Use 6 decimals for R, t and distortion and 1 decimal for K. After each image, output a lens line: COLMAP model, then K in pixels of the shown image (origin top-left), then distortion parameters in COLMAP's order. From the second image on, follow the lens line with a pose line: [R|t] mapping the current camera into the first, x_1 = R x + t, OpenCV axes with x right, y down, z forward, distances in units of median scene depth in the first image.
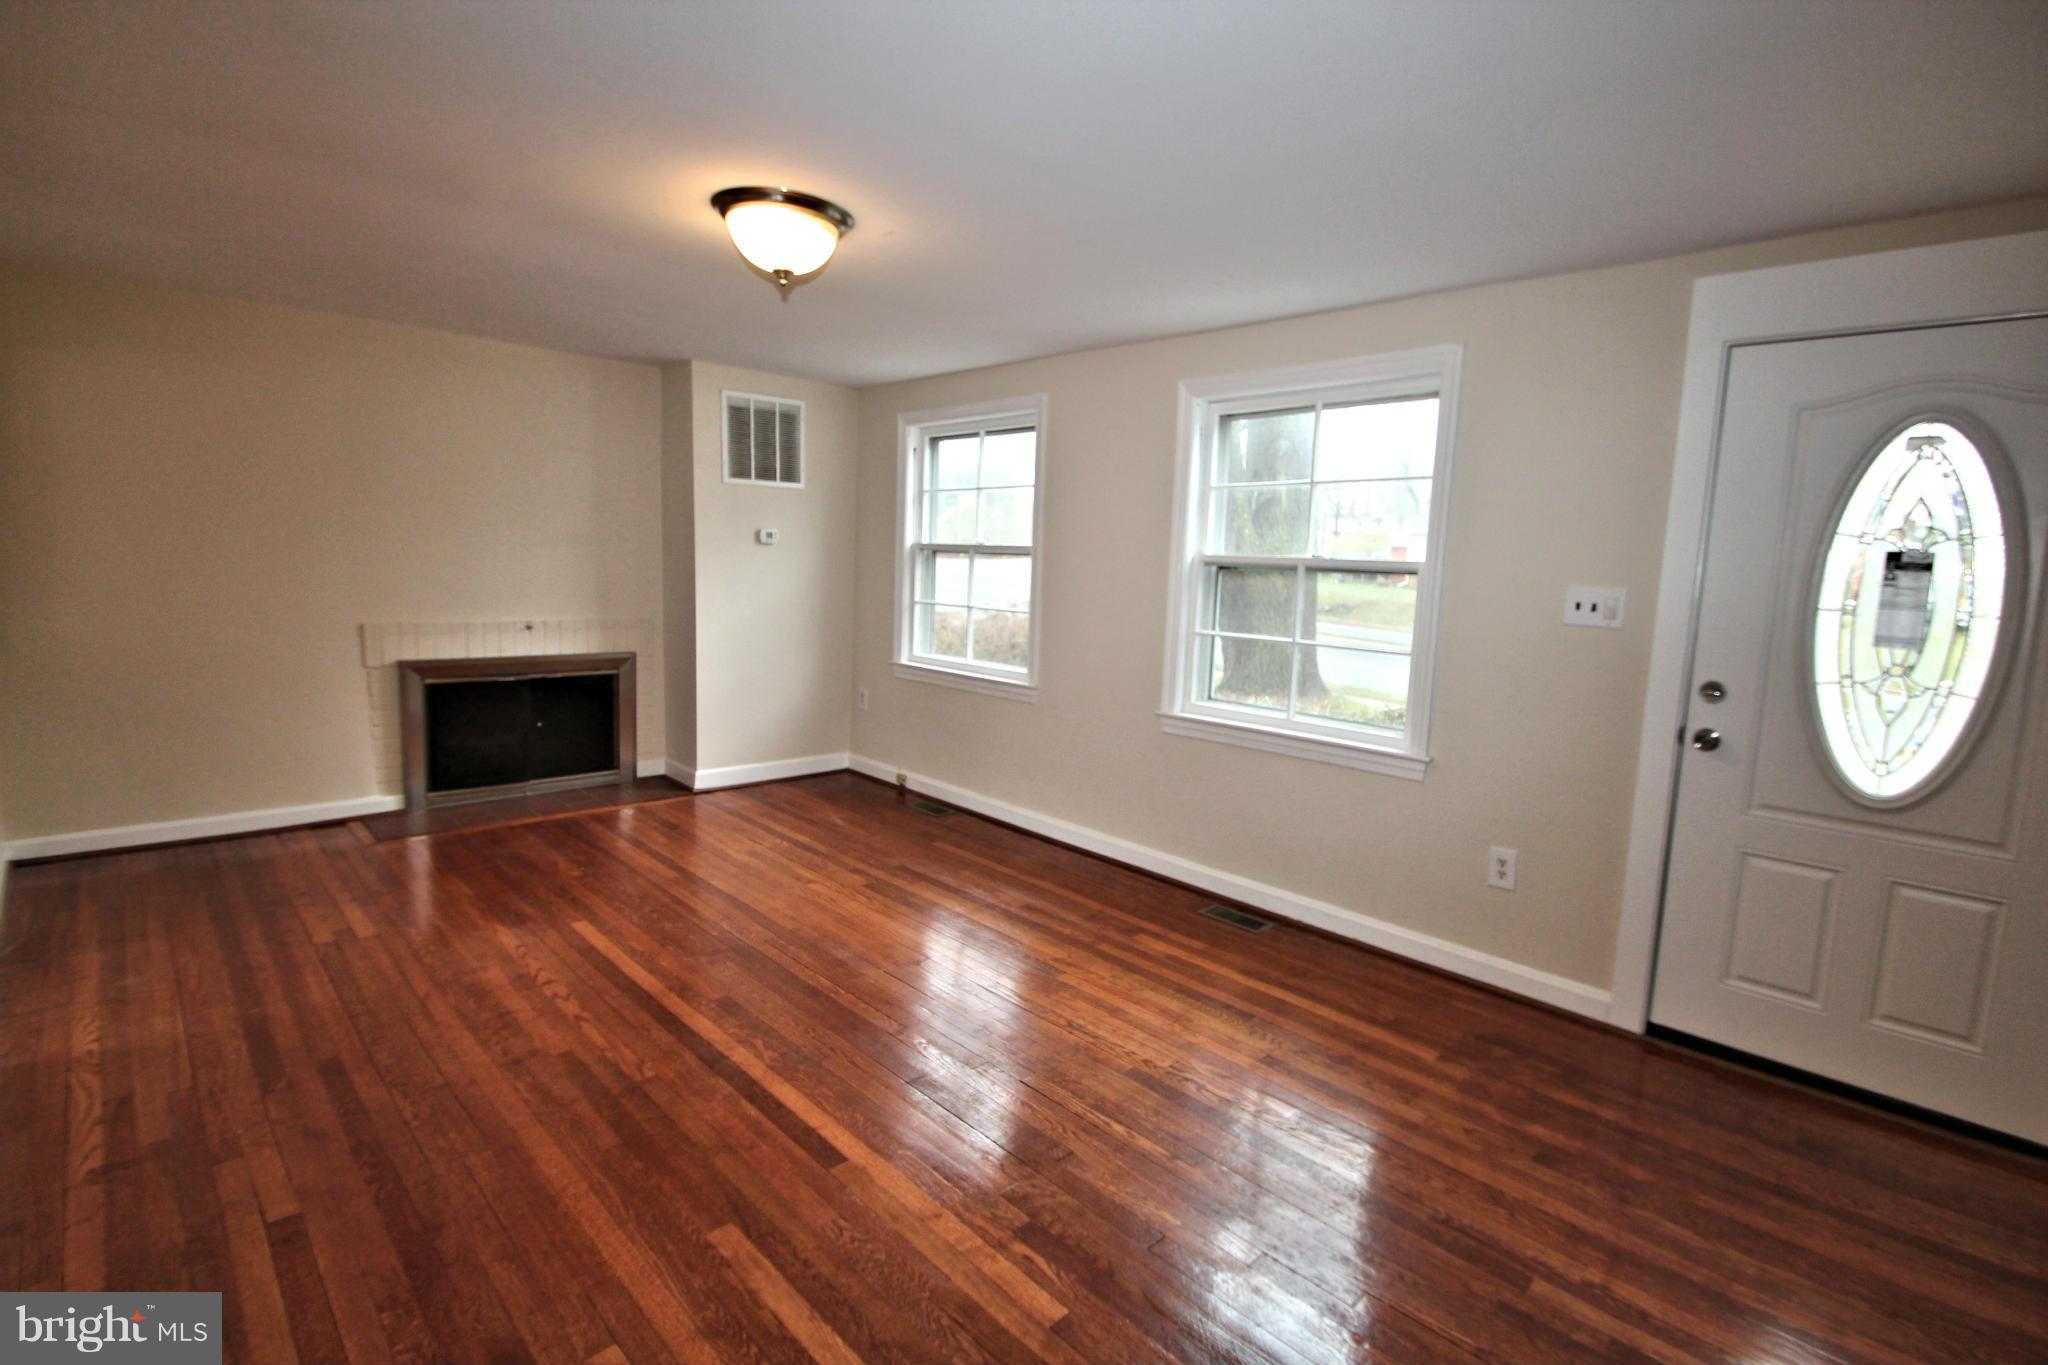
lens RADIAL K [[1003.4, 0, 1024.0], [0, 1003.4, 682.5], [0, 0, 1]] dist [-0.001407, -0.001039]
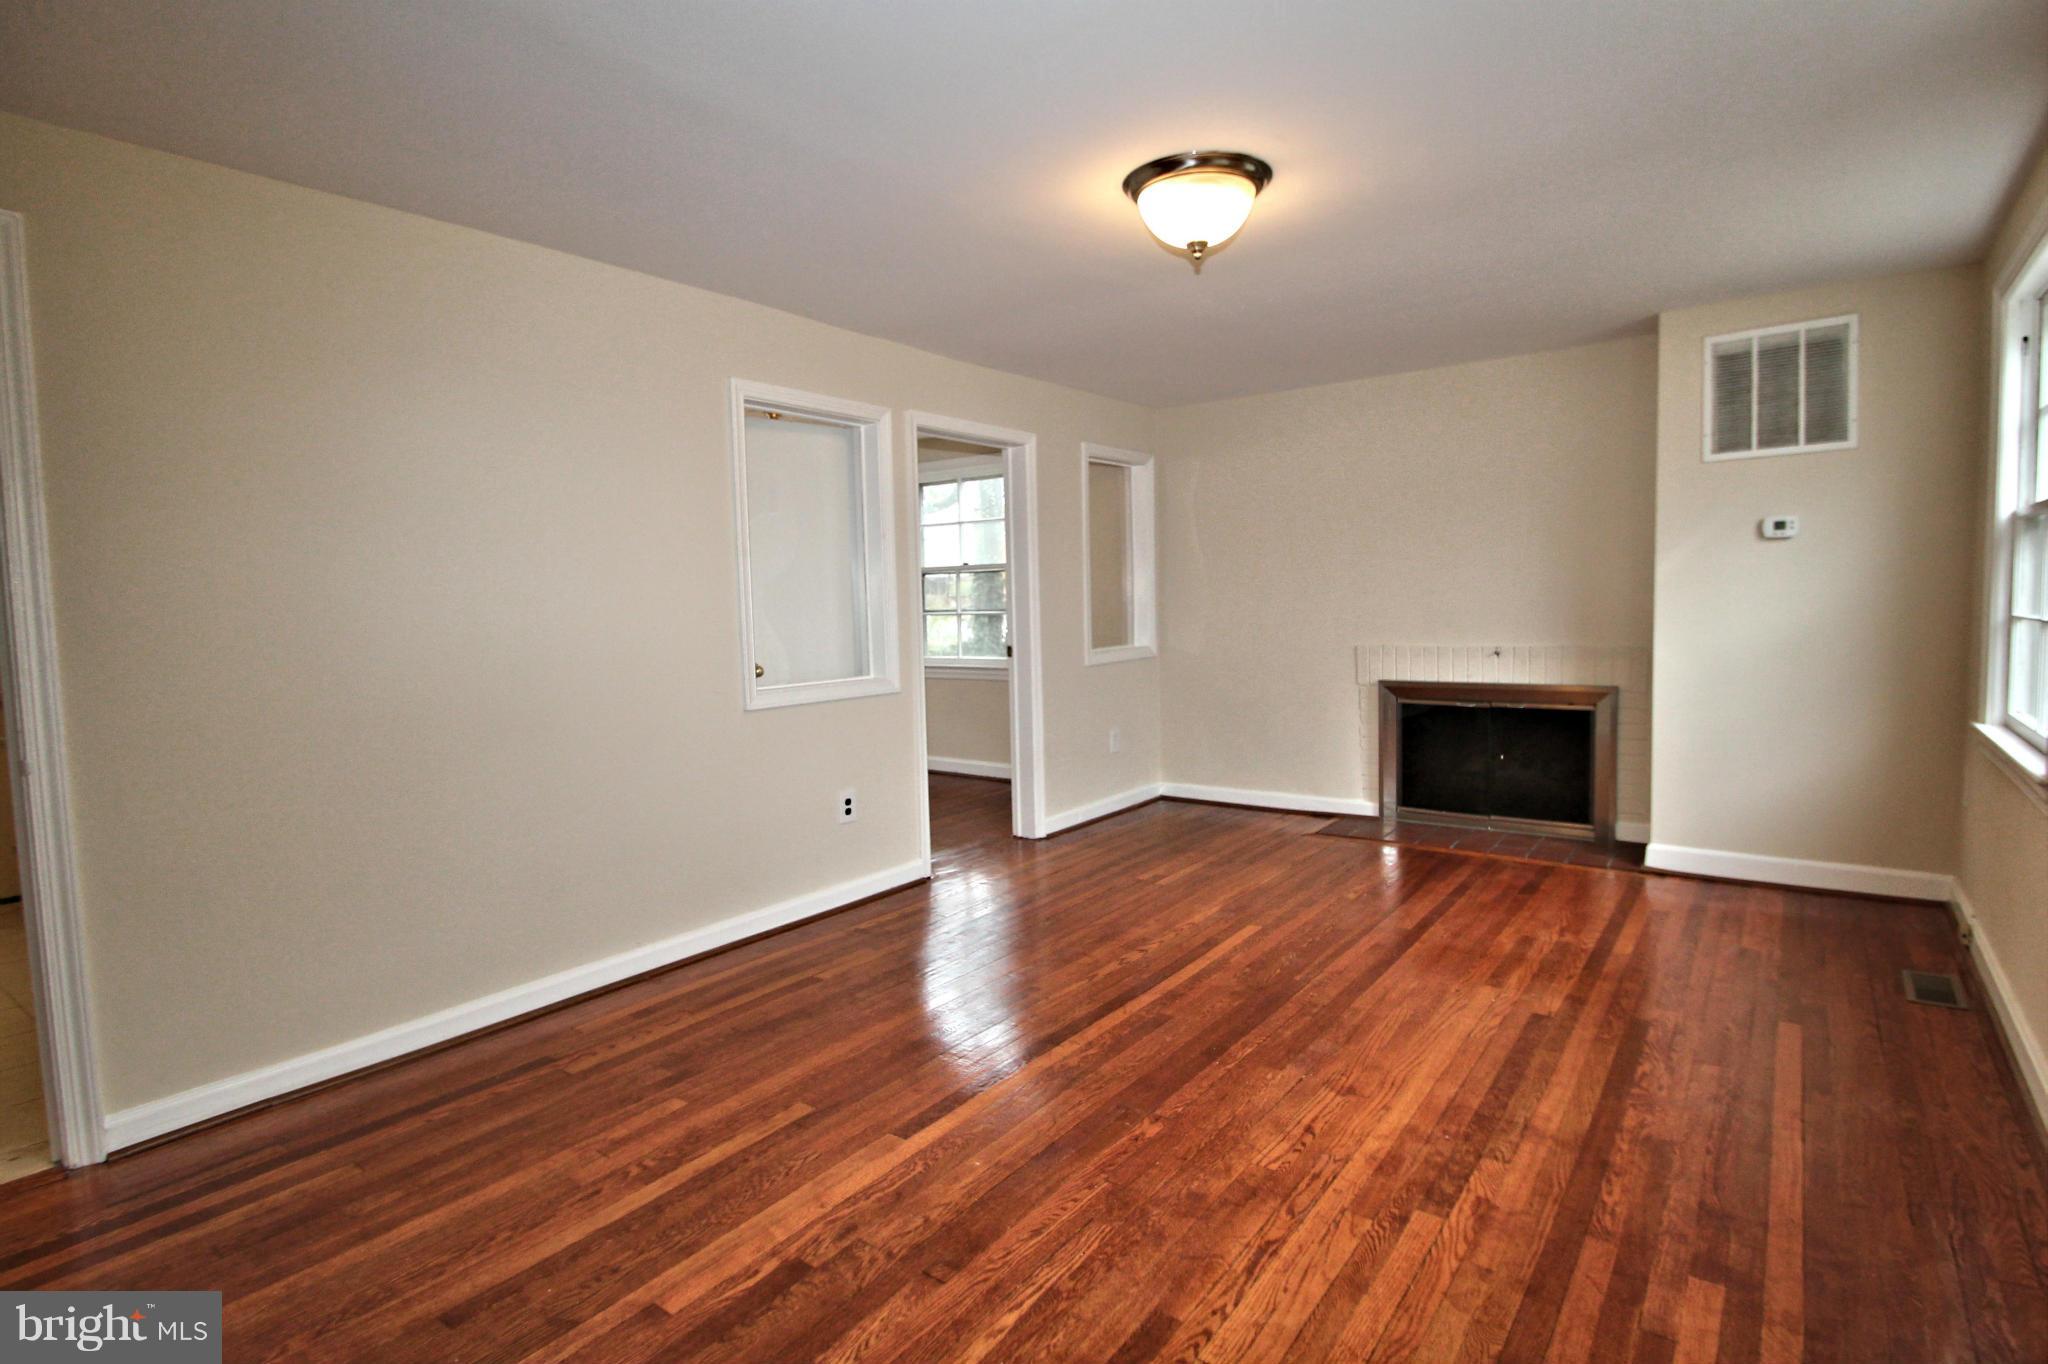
lens RADIAL K [[1003.4, 0, 1024.0], [0, 1003.4, 682.0], [0, 0, 1]] dist [-0.001407, -0.001039]
pose [[0.147341, 0.036917, -0.988397, 0.407920], [-0.093336, 0.995363, 0.023264, -0.008955], [0.984672, 0.088825, 0.150103, 0.457216]]
